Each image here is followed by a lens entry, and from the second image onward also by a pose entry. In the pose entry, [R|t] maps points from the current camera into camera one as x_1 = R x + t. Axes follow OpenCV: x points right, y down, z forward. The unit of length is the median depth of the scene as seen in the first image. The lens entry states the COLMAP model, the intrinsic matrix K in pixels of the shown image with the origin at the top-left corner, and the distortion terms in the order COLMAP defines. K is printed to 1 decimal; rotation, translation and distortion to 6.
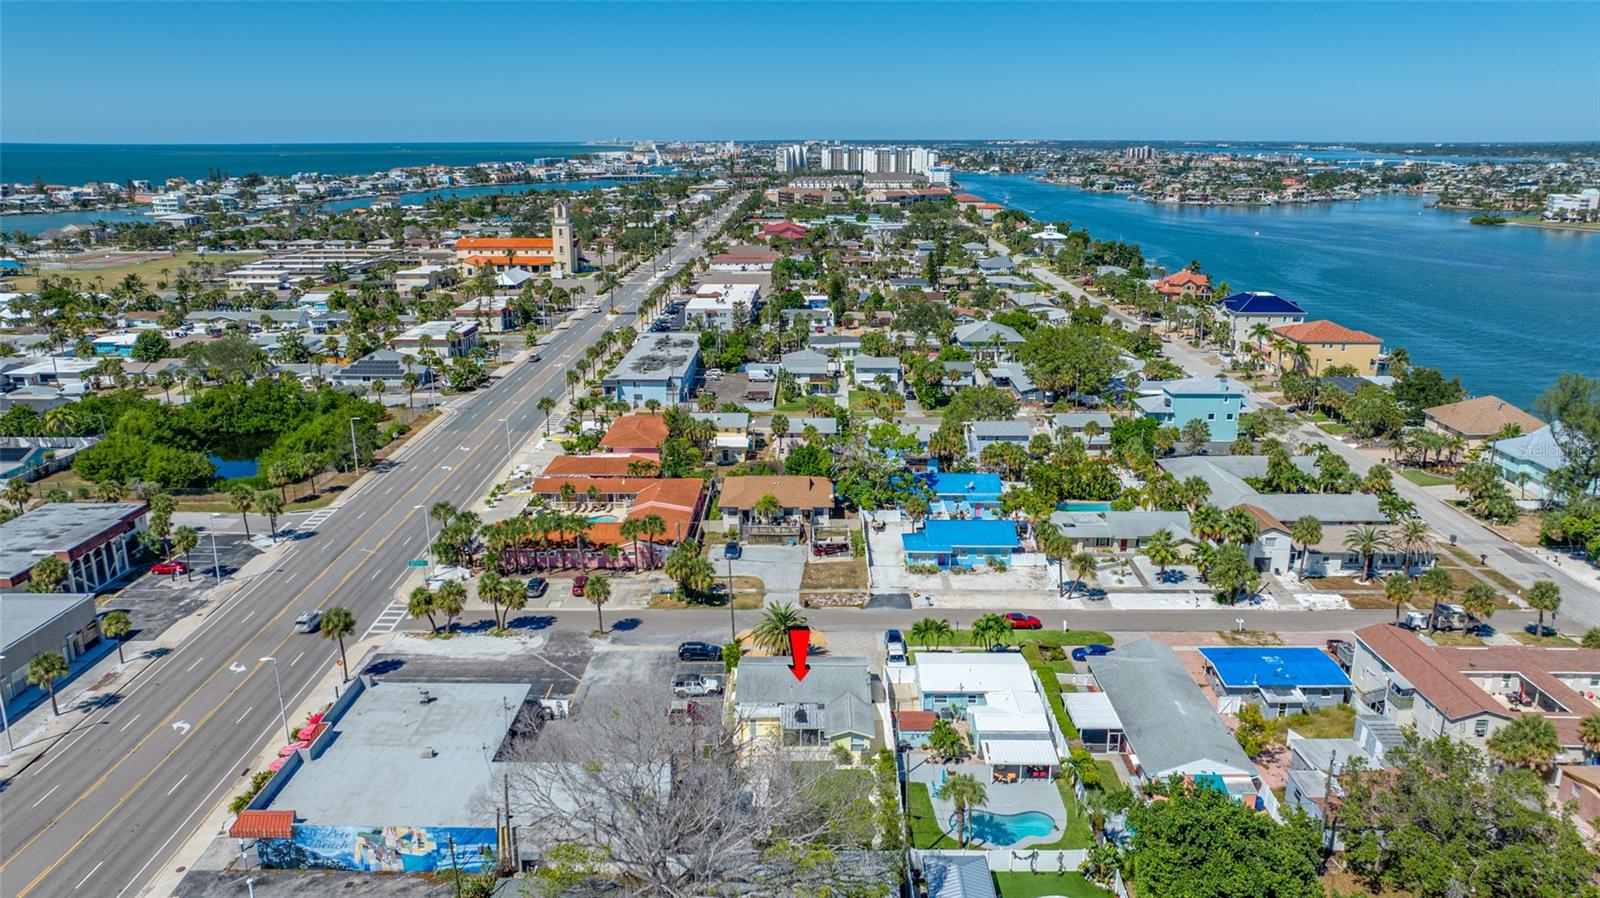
lens RADIAL K [[1121.1, 0, 800.0], [0, 1121.1, 449.0], [0, 0, 1]] dist [-0.052661, 0.058325]
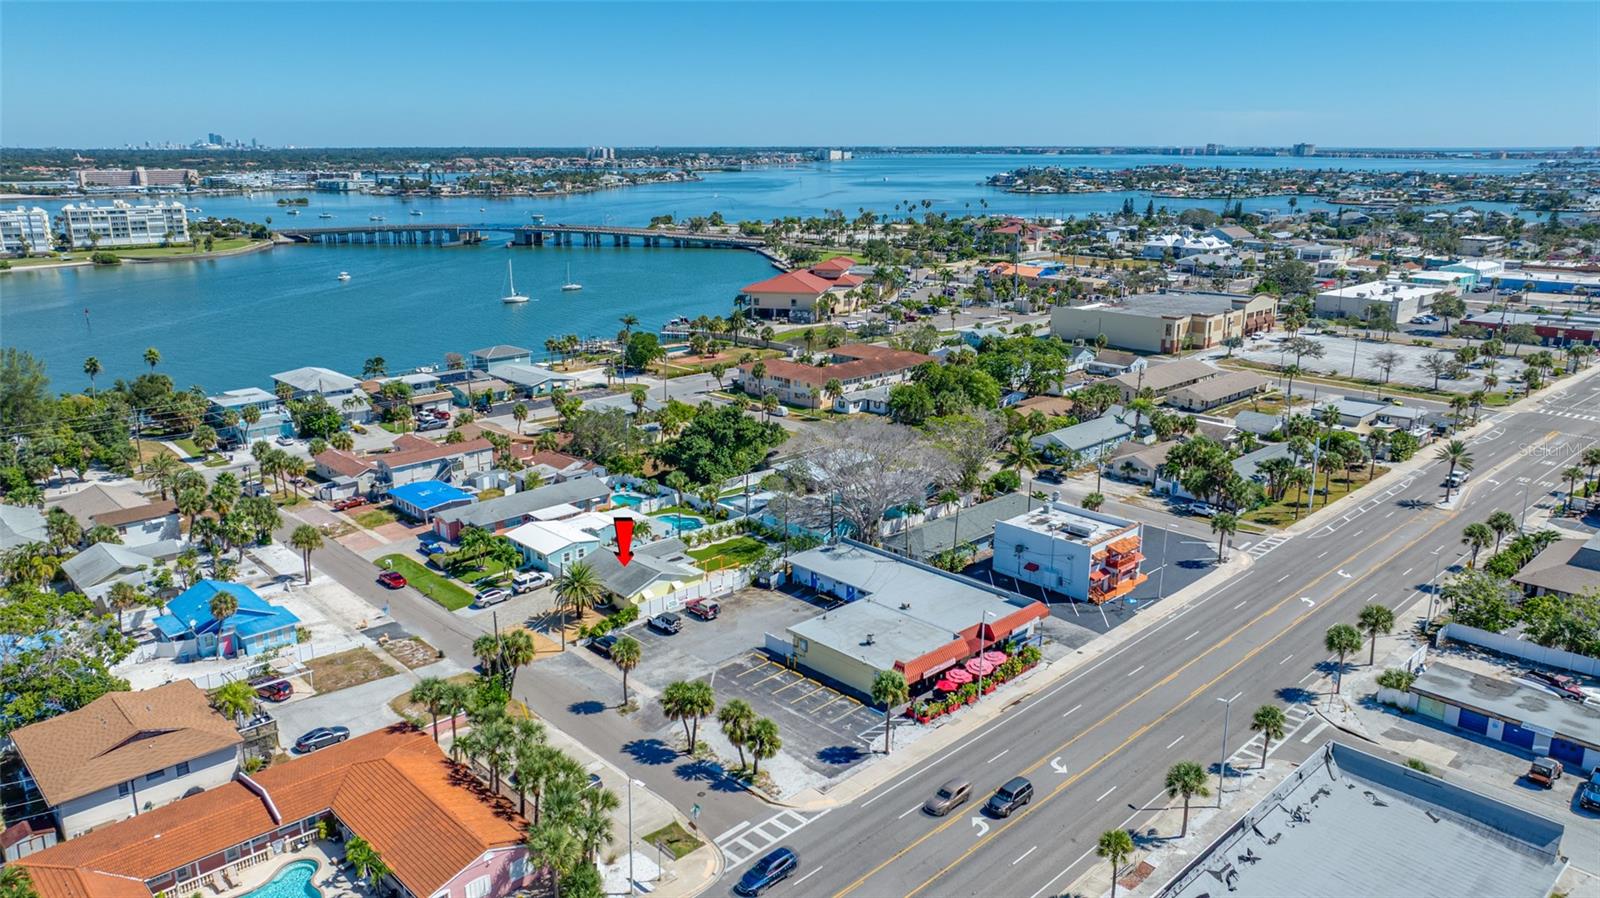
lens RADIAL K [[1121.1, 0, 800.0], [0, 1121.1, 449.0], [0, 0, 1]] dist [-0.052661, 0.058325]
pose [[-0.694770, -0.189347, 0.693861, -0.347186], [0.190695, 0.881702, 0.431551, -0.150683], [-0.693491, 0.432144, -0.576473, 0.542707]]
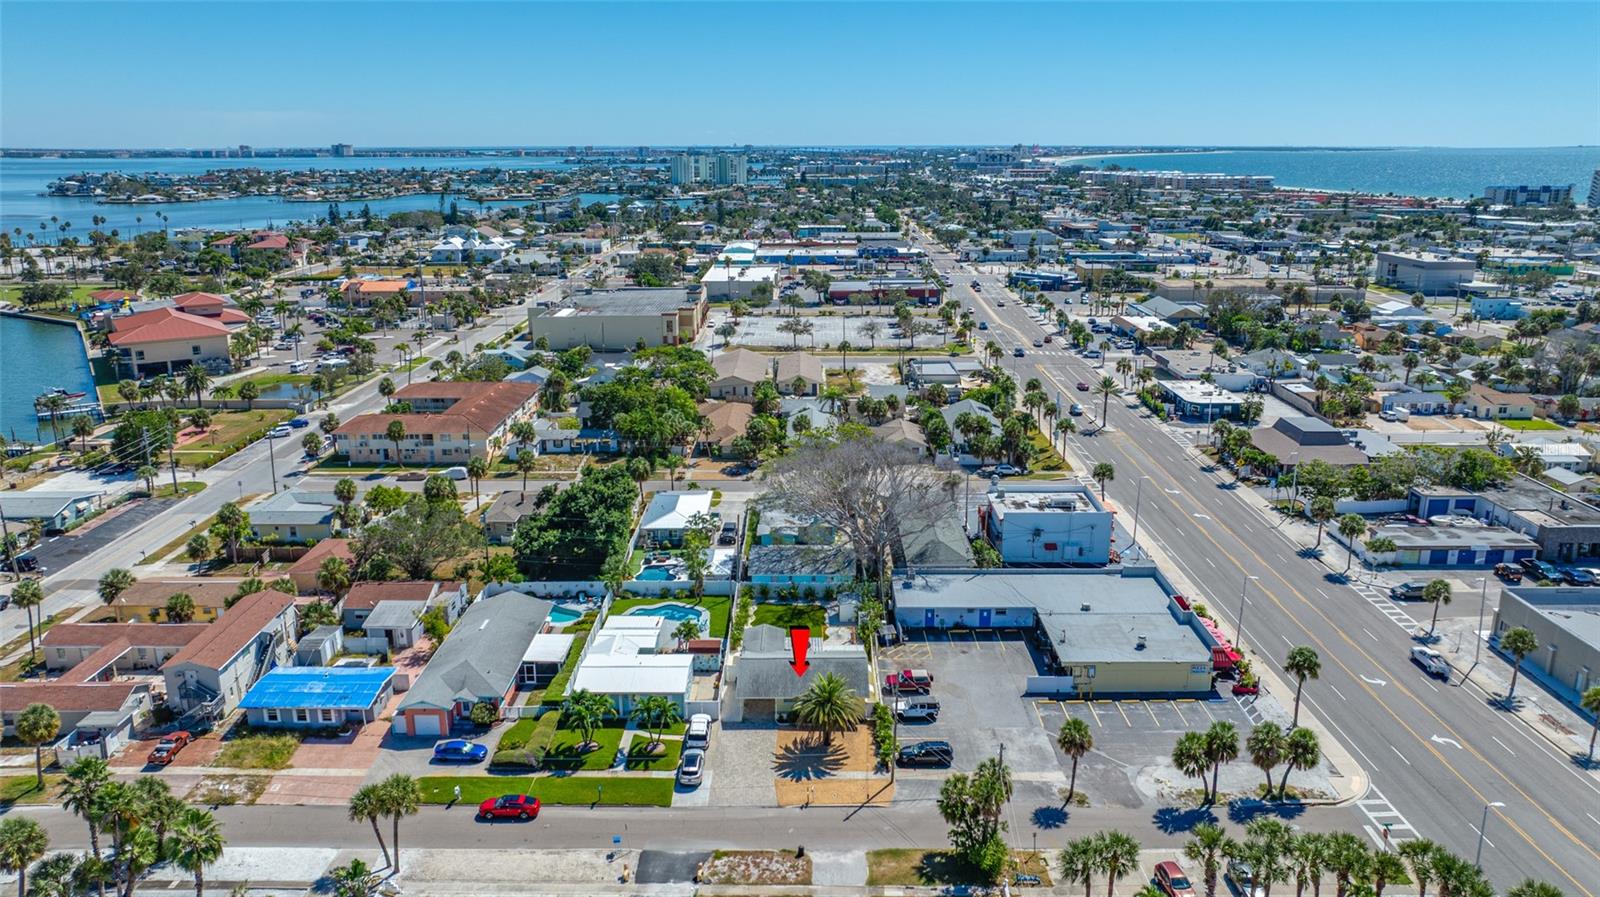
lens RADIAL K [[1121.1, 0, 800.0], [0, 1121.1, 448.5], [0, 0, 1]] dist [-0.052661, 0.058325]
pose [[-0.999996, -0.001845, 0.002016, -0.003846], [-0.000564, 0.861222, 0.508229, -0.173612], [-0.002674, 0.508226, -0.861220, 0.626539]]
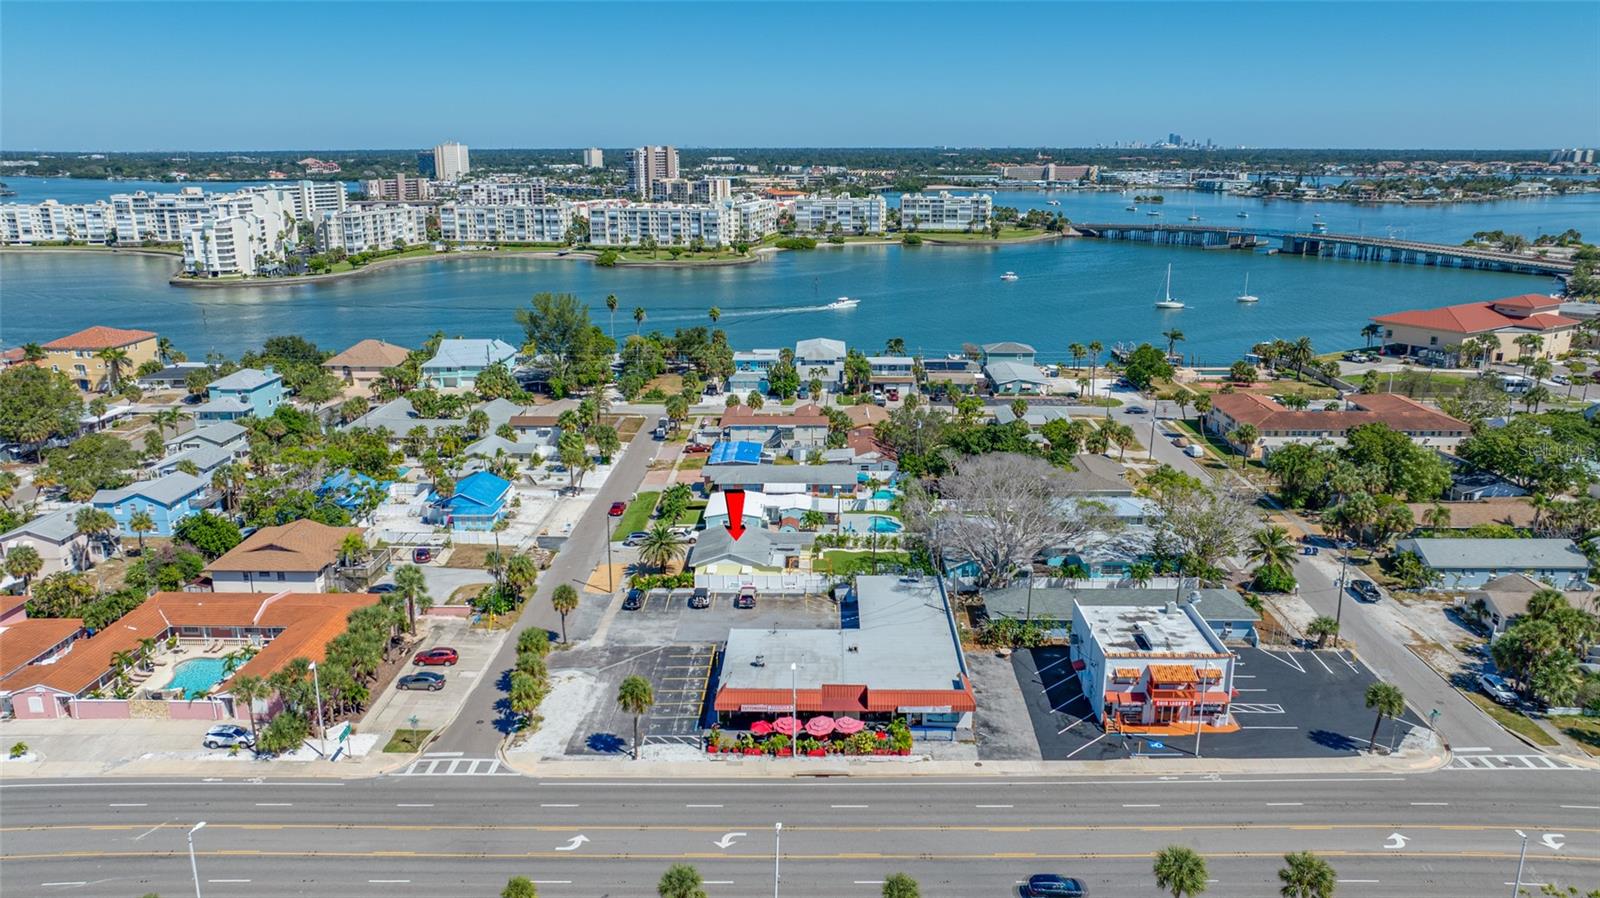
lens RADIAL K [[1121.1, 0, 800.0], [0, 1121.1, 449.0], [0, 0, 1]] dist [-0.052661, 0.058325]
pose [[0.017223, -0.261446, 0.965064, -0.444930], [0.268477, 0.930970, 0.247418, -0.075877], [-0.963132, 0.254836, 0.086226, 0.273760]]
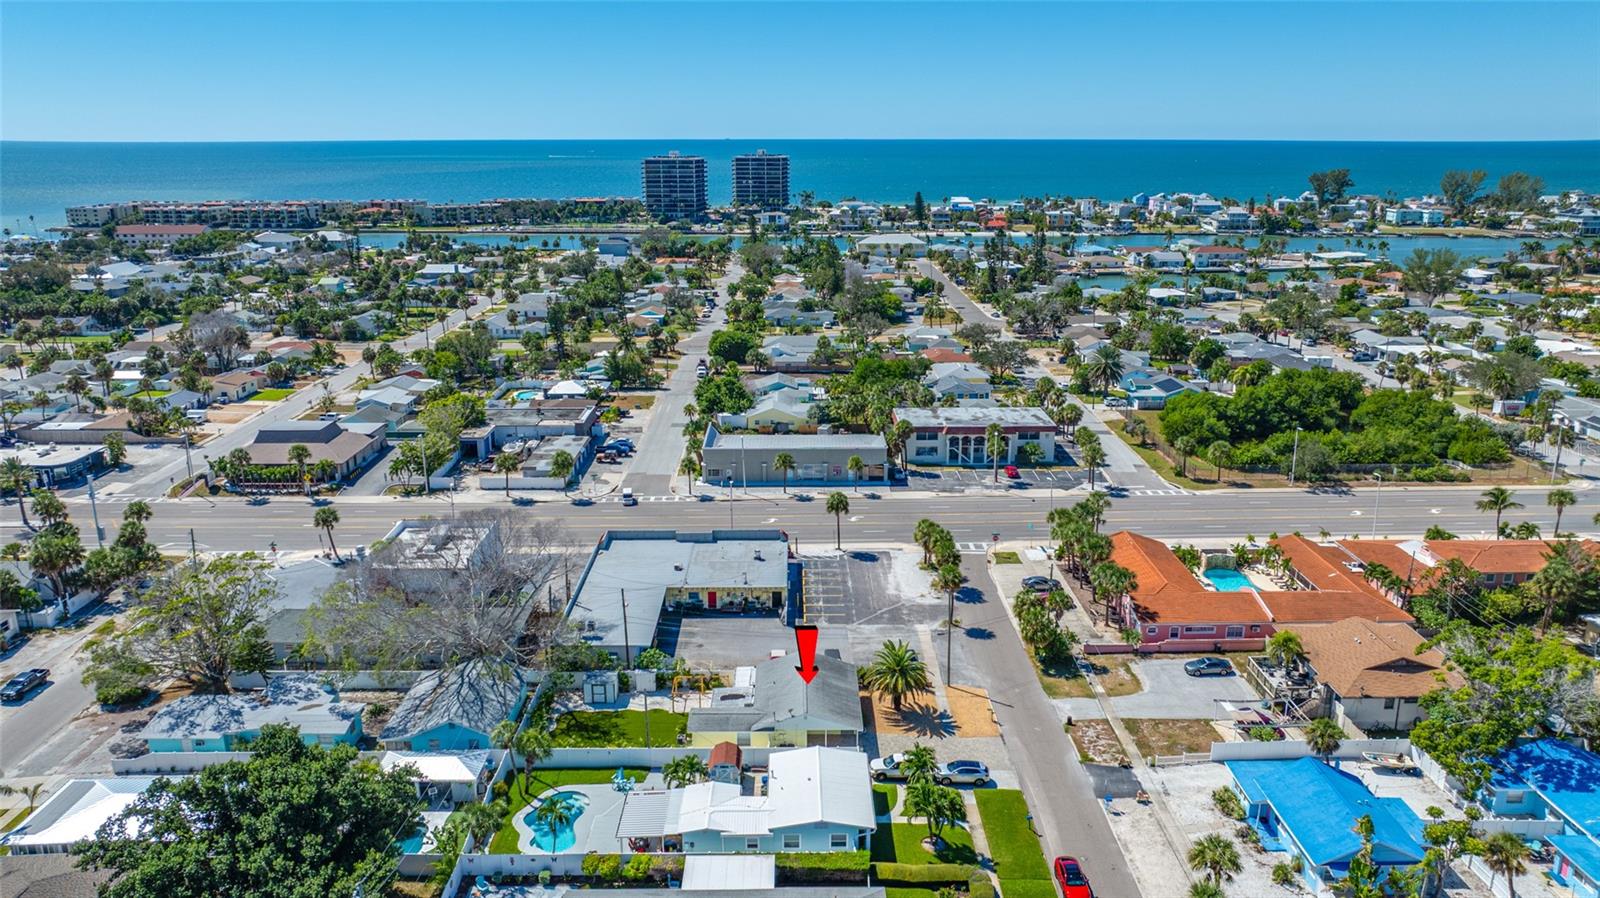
lens RADIAL K [[1121.1, 0, 800.0], [0, 1121.1, 449.0], [0, 0, 1]] dist [-0.052661, 0.058325]
pose [[0.010206, 0.267001, -0.963642, 0.313026], [-0.262292, 0.930663, 0.255086, -0.085228], [0.964935, 0.250152, 0.079531, 0.304824]]
